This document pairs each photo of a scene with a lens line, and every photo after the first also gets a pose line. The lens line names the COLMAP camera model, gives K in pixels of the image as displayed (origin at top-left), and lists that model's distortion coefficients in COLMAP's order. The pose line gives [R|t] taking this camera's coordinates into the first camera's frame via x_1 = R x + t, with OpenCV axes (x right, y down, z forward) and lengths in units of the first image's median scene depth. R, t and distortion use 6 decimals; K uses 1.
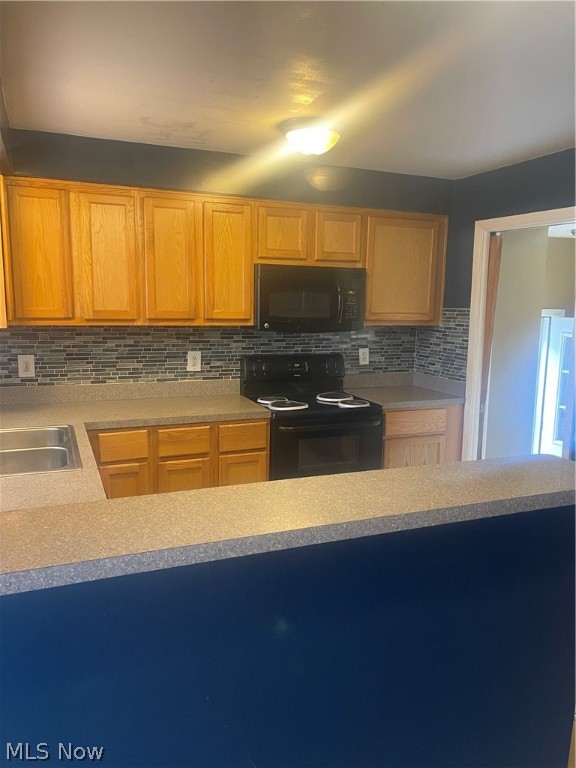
lens RADIAL K [[574.4, 0, 288.0], [0, 574.4, 384.0], [0, 0, 1]] dist [0.007745, -0.000380]
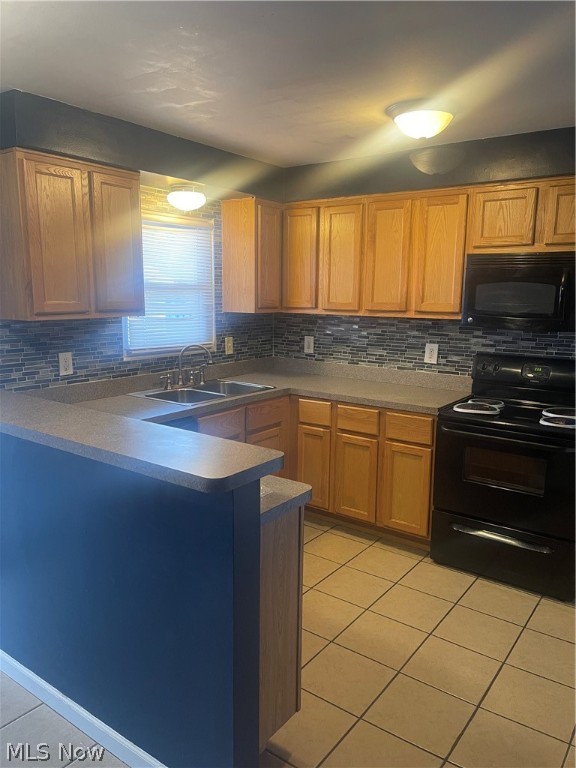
lens RADIAL K [[574.4, 0, 288.0], [0, 574.4, 384.0], [0, 0, 1]] dist [0.007745, -0.000380]
pose [[0.510460, 0.124177, -0.850888, 0.614195], [-0.128562, 0.989417, 0.067267, -0.023225], [0.850237, 0.075054, 0.521023, 0.267534]]
